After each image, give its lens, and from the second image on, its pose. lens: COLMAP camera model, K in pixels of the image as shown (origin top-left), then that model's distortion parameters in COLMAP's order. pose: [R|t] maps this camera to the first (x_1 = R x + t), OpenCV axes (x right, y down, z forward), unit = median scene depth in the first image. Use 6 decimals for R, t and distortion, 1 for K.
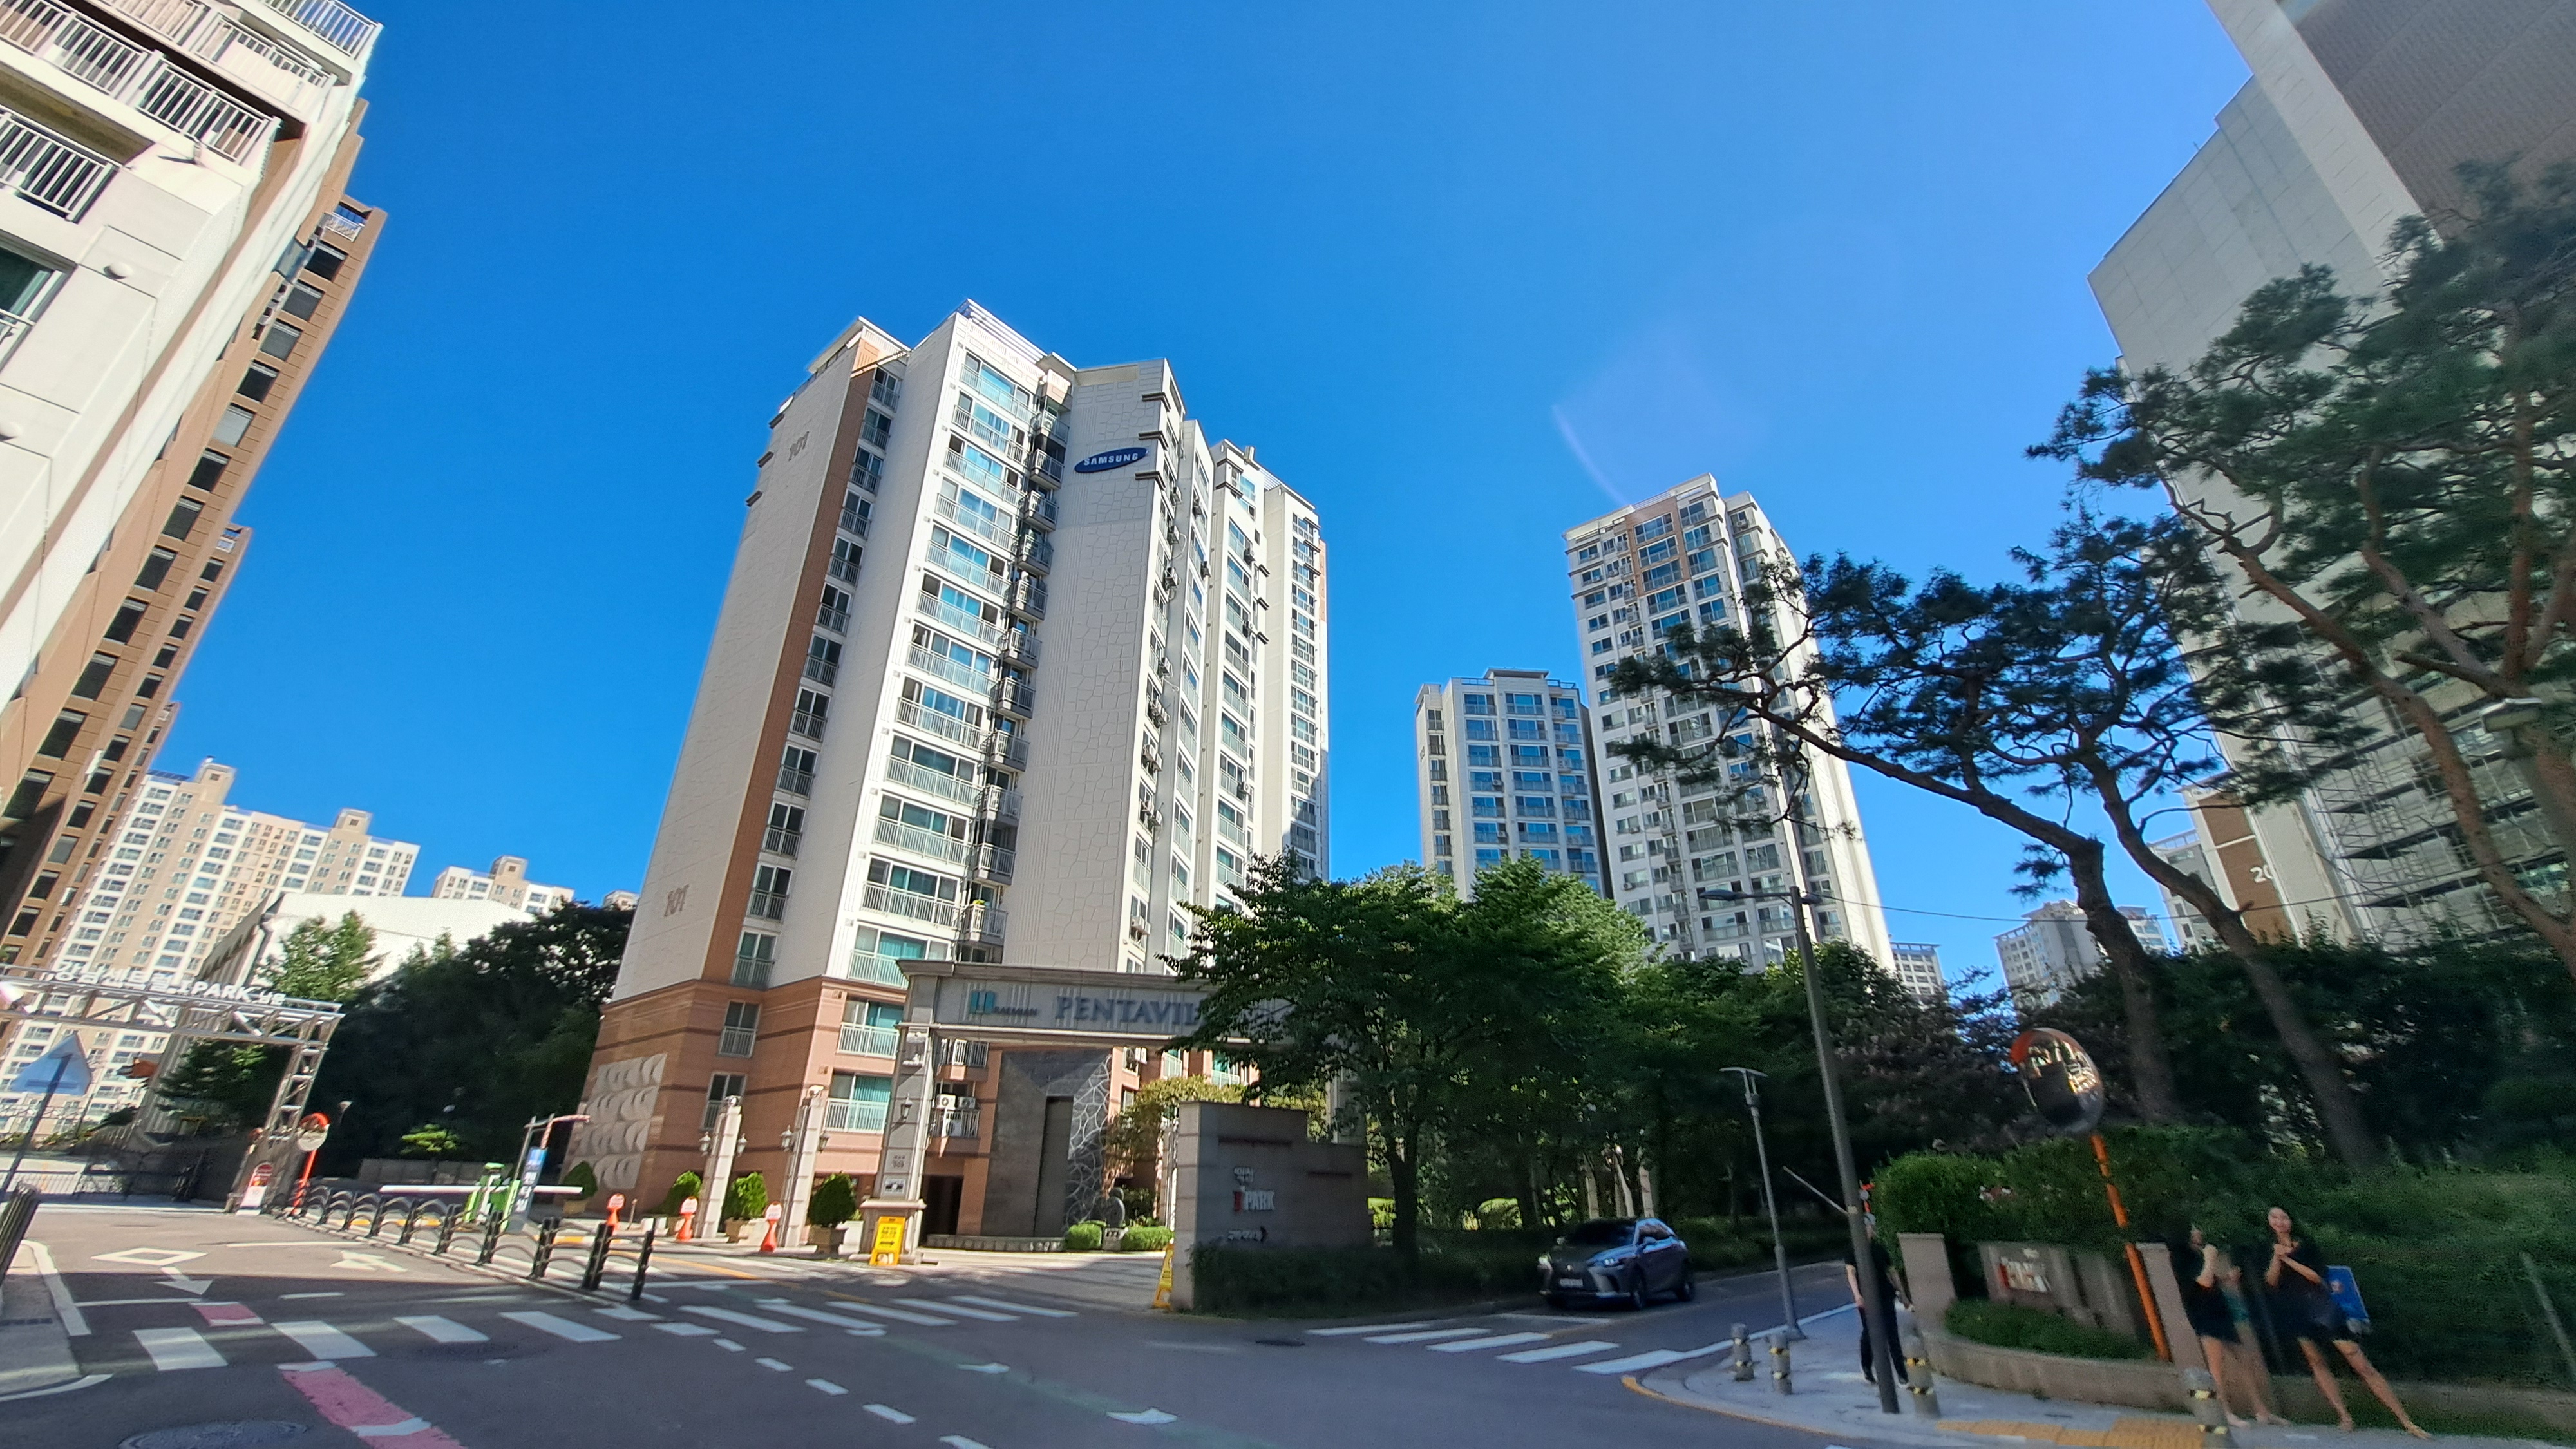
lens RADIAL K [[1011.9, 0, 1277.2], [0, 1011.9, 721.3], [0, 0, 1]] dist [-0.018126, -0.000170]
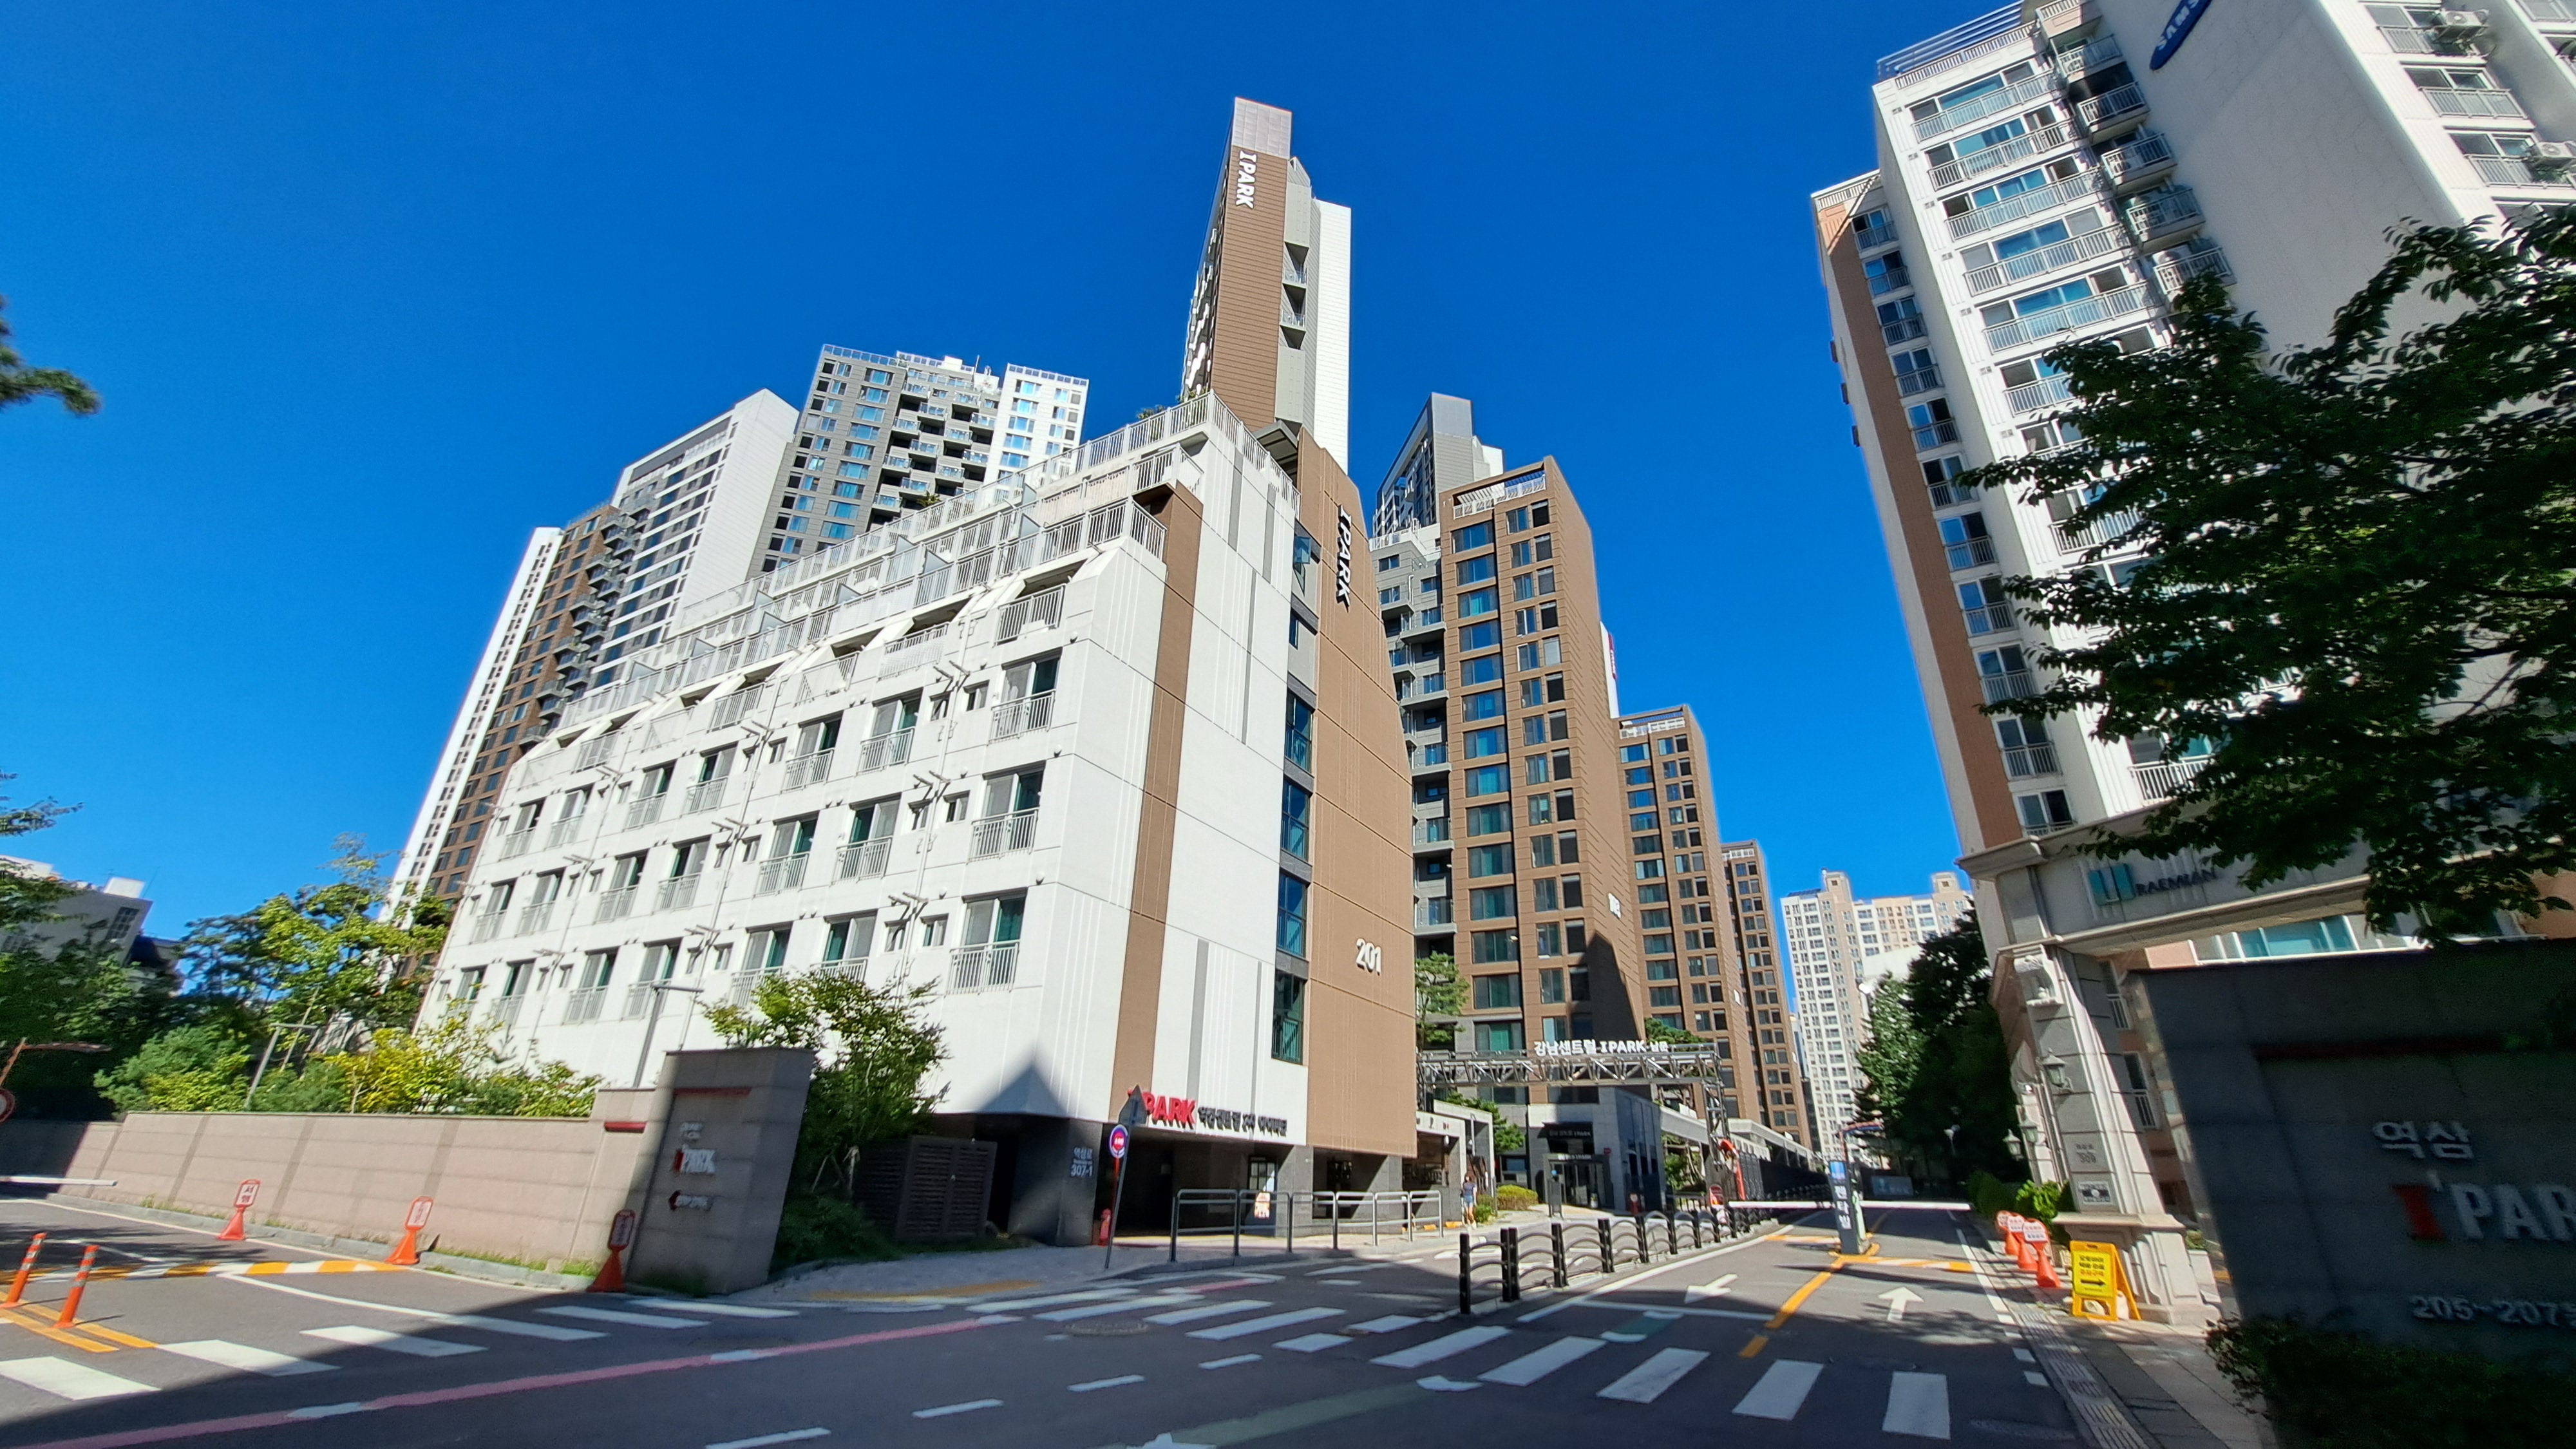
lens RADIAL K [[1011.9, 0, 1289.1], [0, 1011.9, 722.4], [0, 0, 1]] dist [-0.018126, -0.000170]
pose [[0.178498, -0.414680, -0.892289, 0.094136], [0.395133, 0.860726, -0.320967, 0.095814], [0.901115, -0.295281, 0.317491, 0.198181]]
